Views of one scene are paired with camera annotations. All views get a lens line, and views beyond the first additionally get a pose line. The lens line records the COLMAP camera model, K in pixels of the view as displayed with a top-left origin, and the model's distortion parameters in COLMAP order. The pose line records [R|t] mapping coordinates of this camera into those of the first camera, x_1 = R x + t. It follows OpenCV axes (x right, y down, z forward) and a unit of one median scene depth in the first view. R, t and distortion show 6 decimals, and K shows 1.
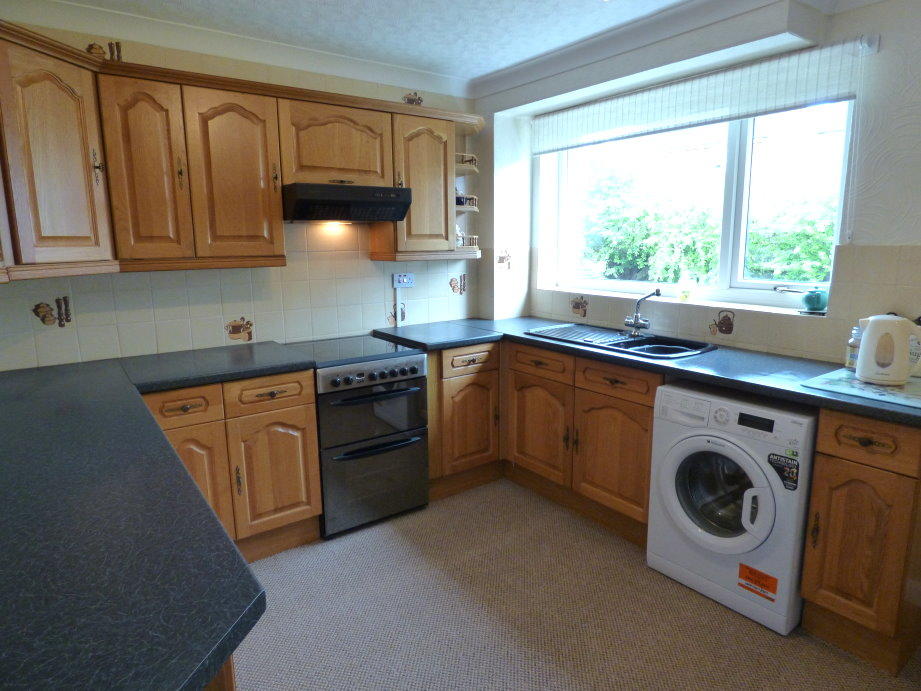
lens RADIAL K [[565.1, 0, 462.2], [0, 565.1, 345.6], [0, 0, 1]] dist [-0.006457, 0.000117]
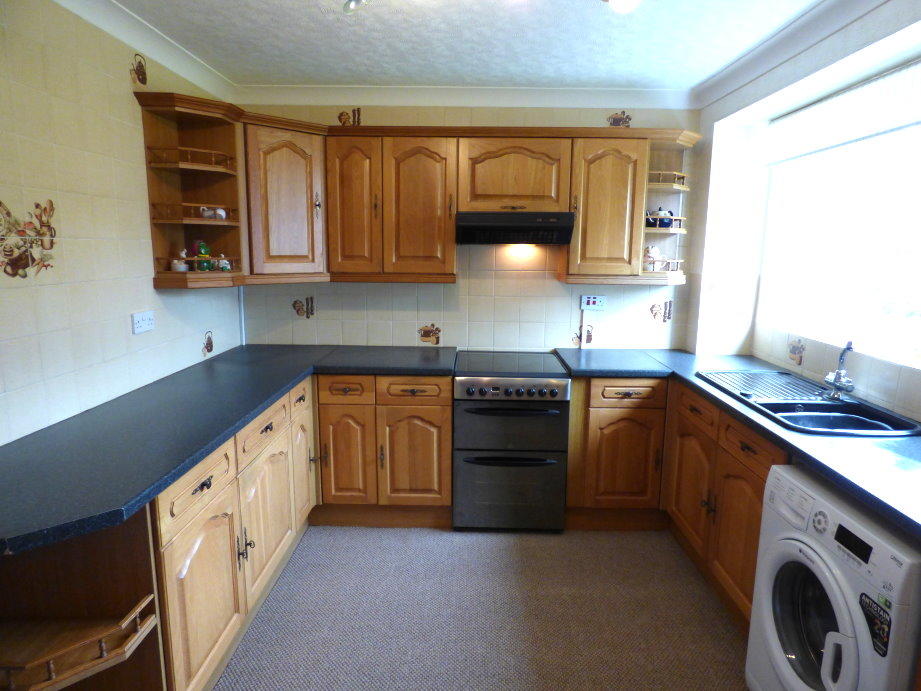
lens RADIAL K [[565.1, 0, 461.9], [0, 565.1, 346.3], [0, 0, 1]] dist [-0.006457, 0.000117]
pose [[0.797165, 0.121591, -0.591391, 0.405552], [-0.129516, 0.991147, 0.029200, -0.051984], [0.589706, 0.053317, 0.805856, 0.099607]]
